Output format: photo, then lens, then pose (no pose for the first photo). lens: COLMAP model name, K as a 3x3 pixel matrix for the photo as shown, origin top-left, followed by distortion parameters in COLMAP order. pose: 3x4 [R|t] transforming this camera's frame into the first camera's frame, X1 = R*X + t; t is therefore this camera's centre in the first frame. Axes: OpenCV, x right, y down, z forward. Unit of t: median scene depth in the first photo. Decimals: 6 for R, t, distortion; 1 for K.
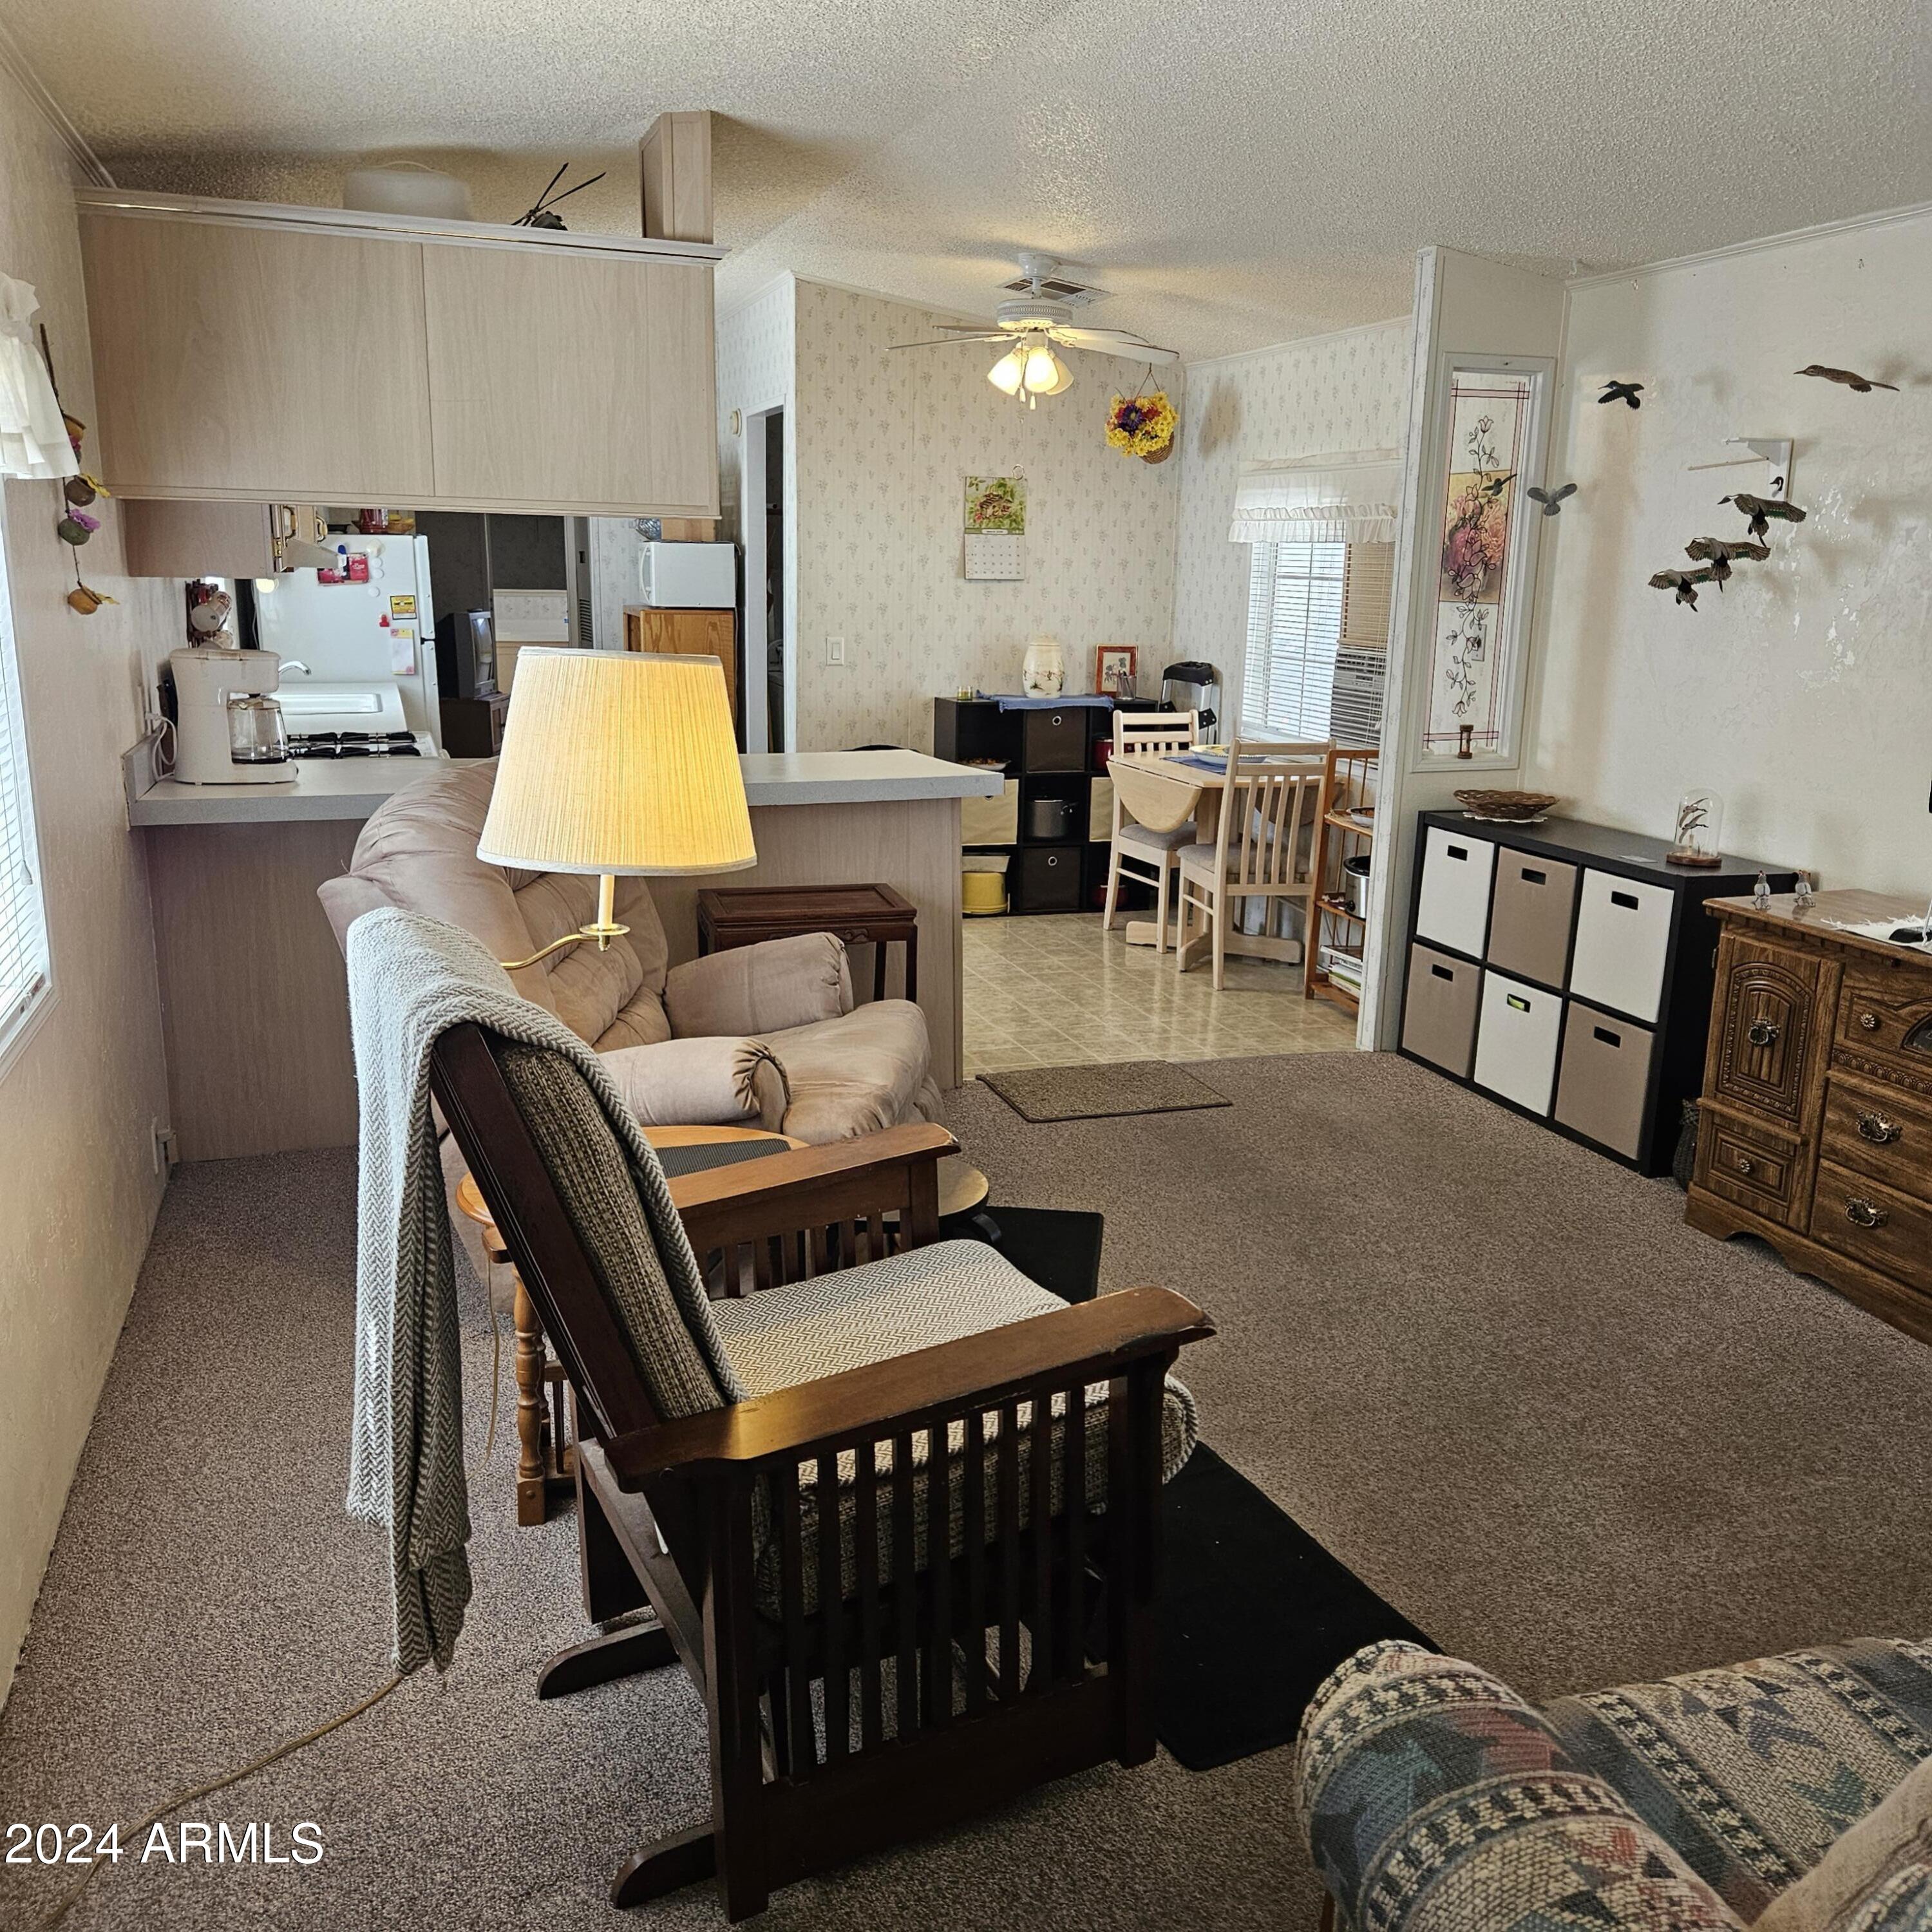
lens RADIAL K [[1716.9, 0, 964.9], [0, 1716.9, 939.8], [0, 0, 1]] dist [0.085428, -0.071664]
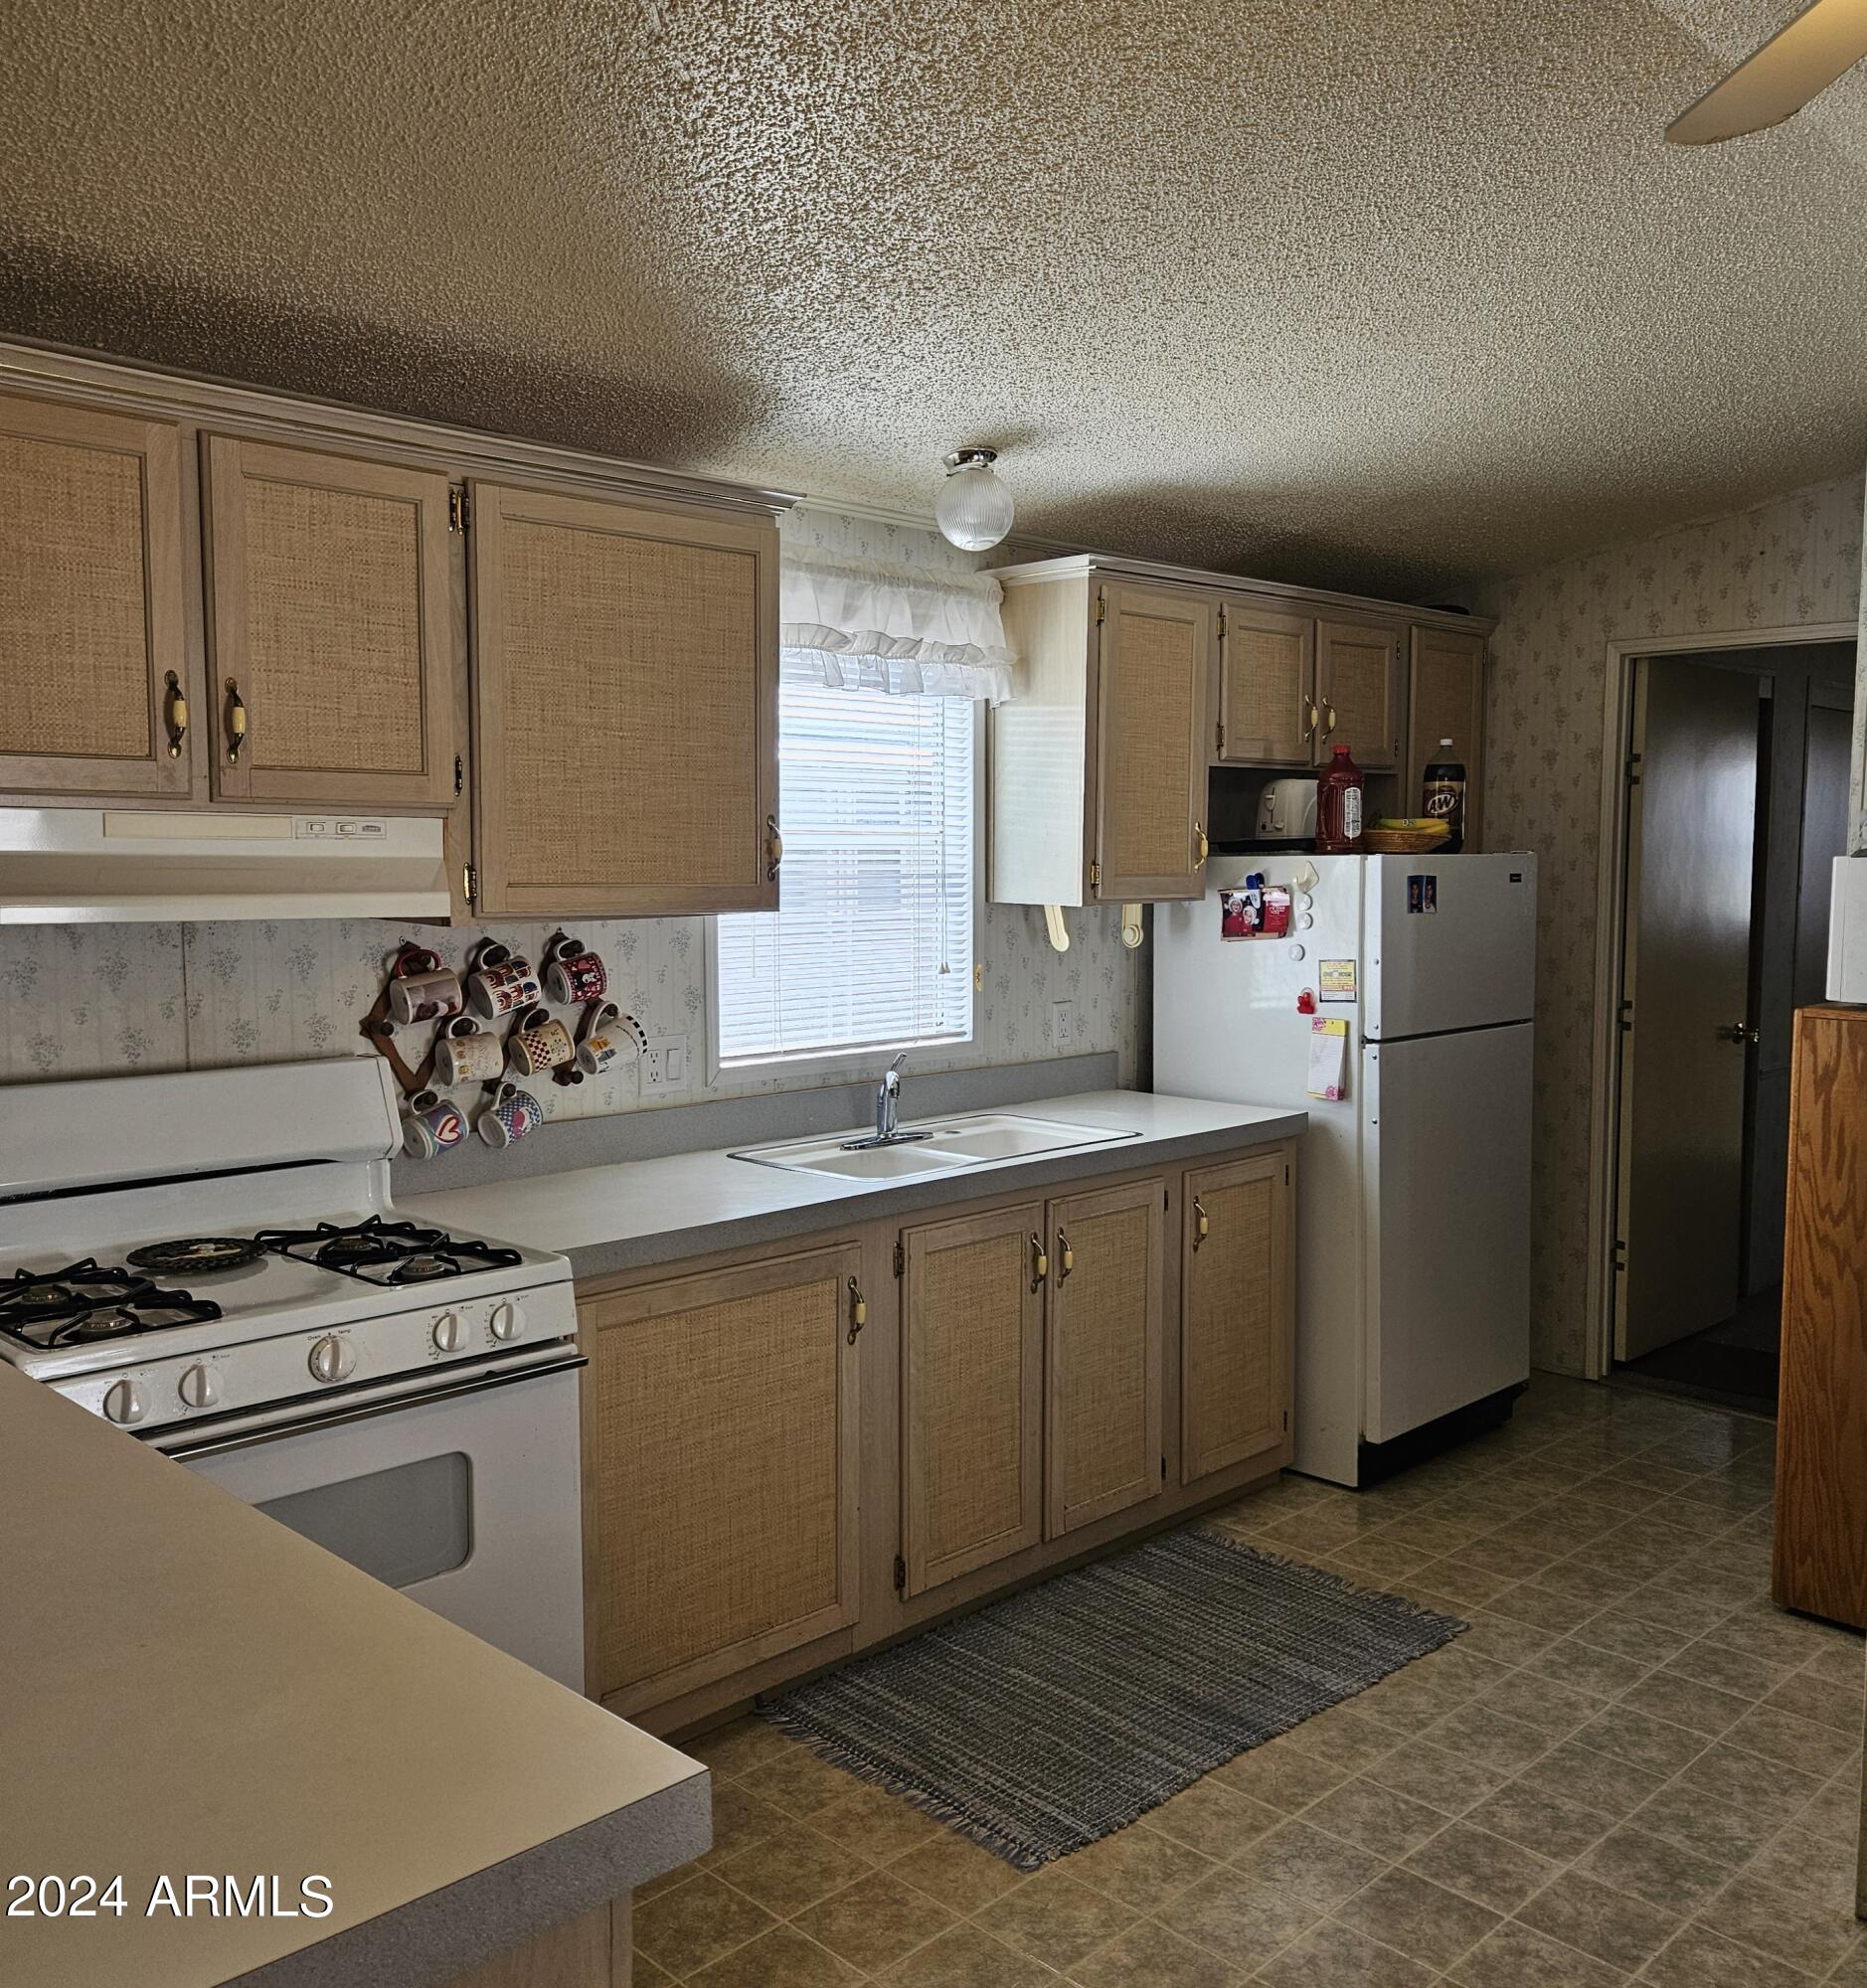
lens RADIAL K [[1781.9, 0, 977.6], [0, 1781.9, 998.6], [0, 0, 1]] dist [0.067873, -0.011972]
pose [[0.460044, 0.059058, -0.885930, 0.198810], [-0.192124, 0.980768, -0.034386, -0.221078], [0.866861, 0.186027, 0.462543, 0.976832]]
